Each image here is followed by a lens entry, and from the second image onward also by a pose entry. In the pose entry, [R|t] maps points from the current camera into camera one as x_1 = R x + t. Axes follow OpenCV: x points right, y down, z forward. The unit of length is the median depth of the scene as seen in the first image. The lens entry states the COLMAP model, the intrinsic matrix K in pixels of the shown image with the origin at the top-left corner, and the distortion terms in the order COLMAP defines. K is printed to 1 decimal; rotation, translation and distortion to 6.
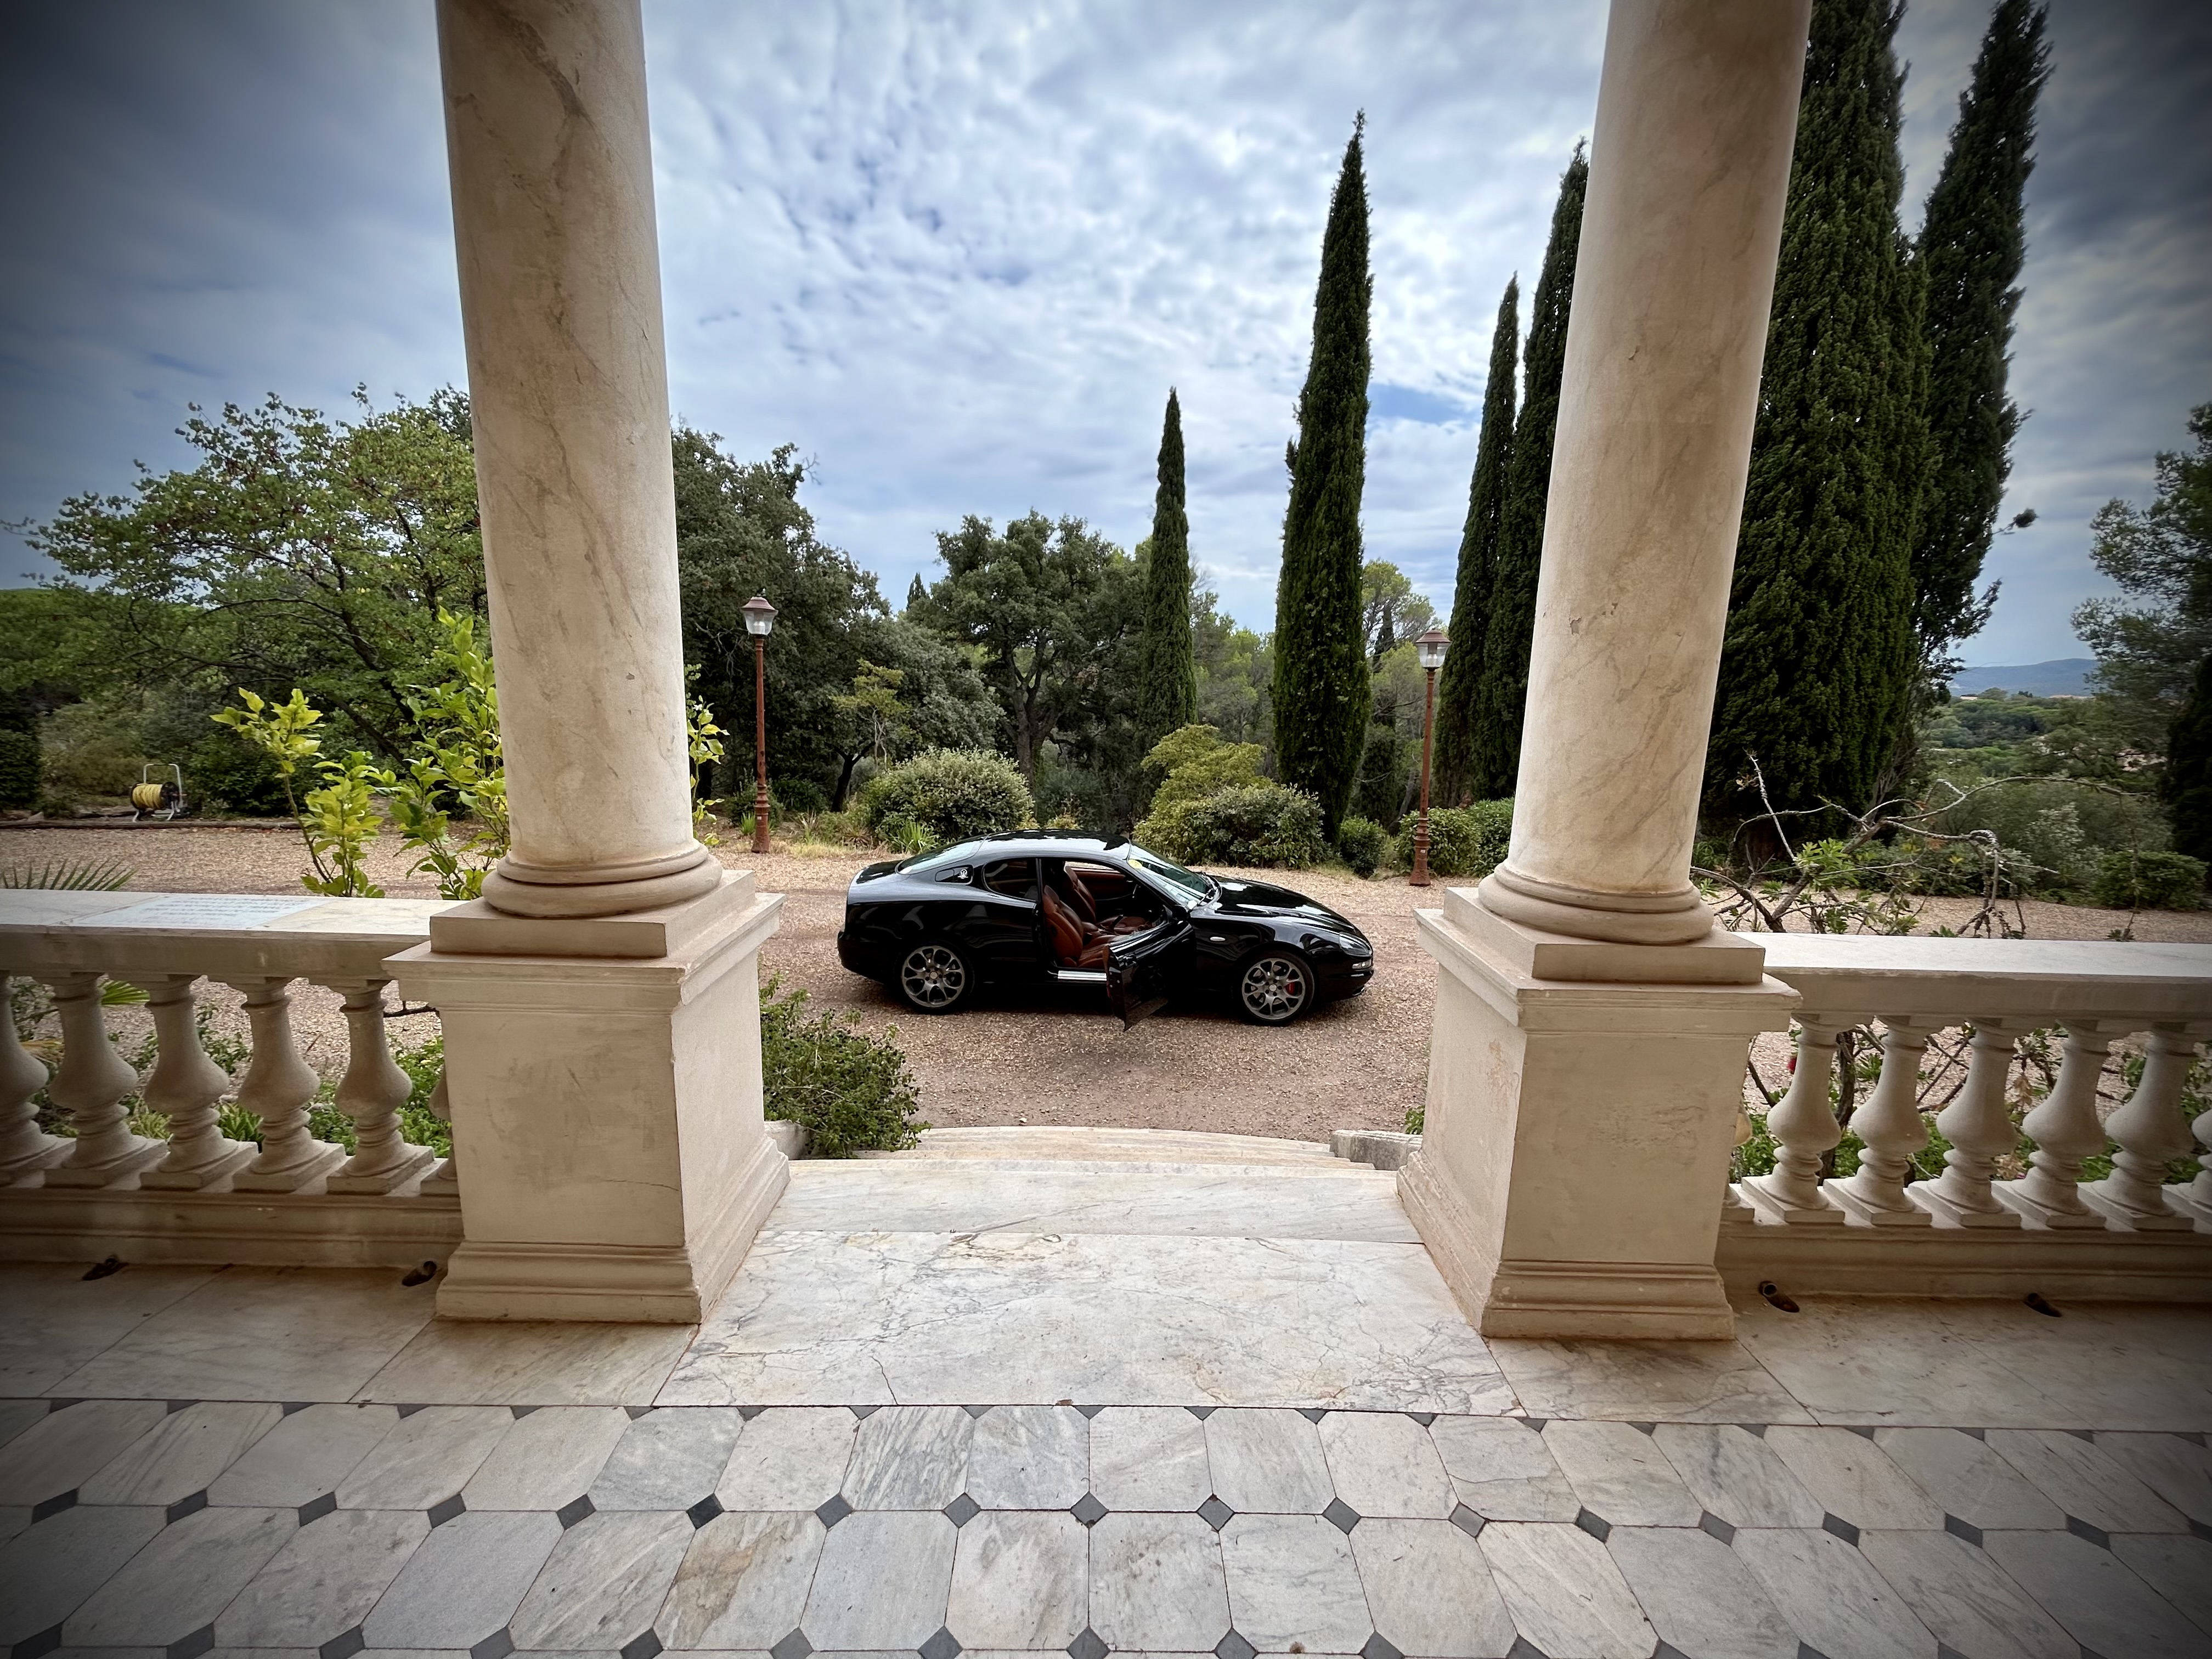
lens RADIAL K [[895.7, 0, 1103.9], [0, 895.7, 831.0], [0, 0, 1]] dist [0.001281, 0.001010]
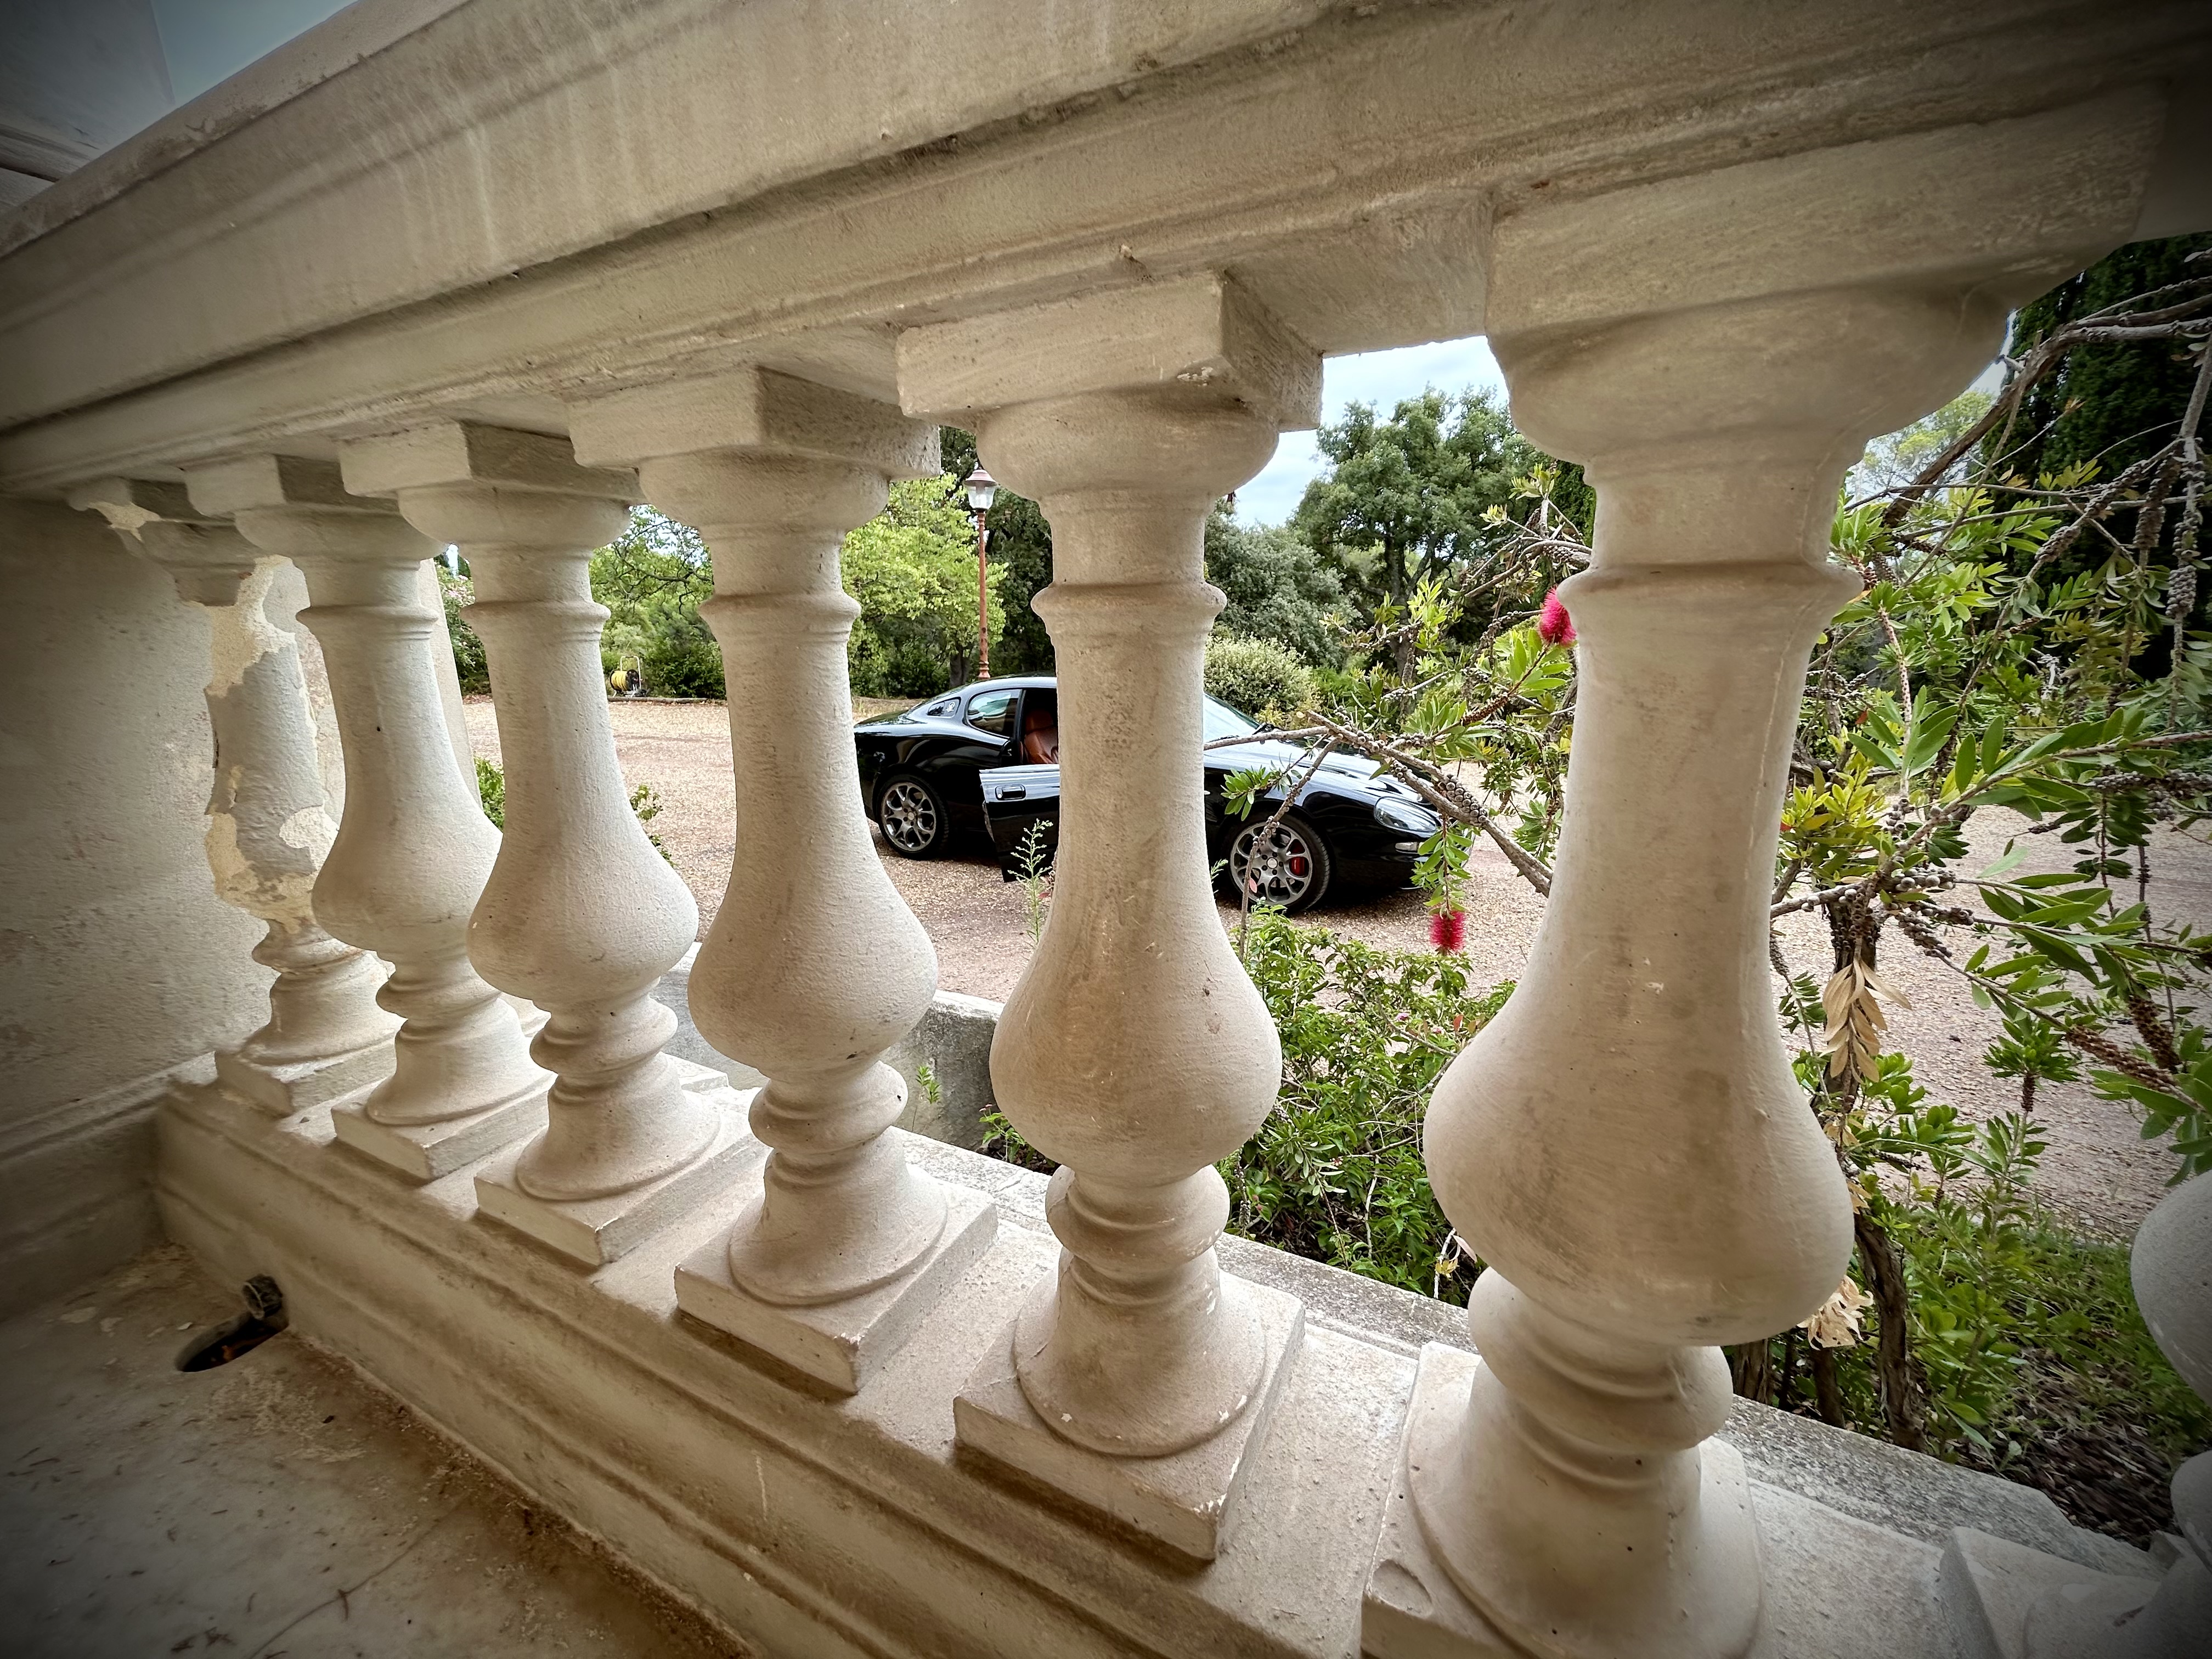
lens RADIAL K [[895.7, 0, 1102.9], [0, 895.7, 830.6], [0, 0, 1]] dist [0.001281, 0.001010]
pose [[0.885154, 0.073835, -0.459402, 0.153401], [-0.040593, 0.995819, 0.081835, 0.035614], [0.463523, -0.053788, 0.884451, 0.107900]]
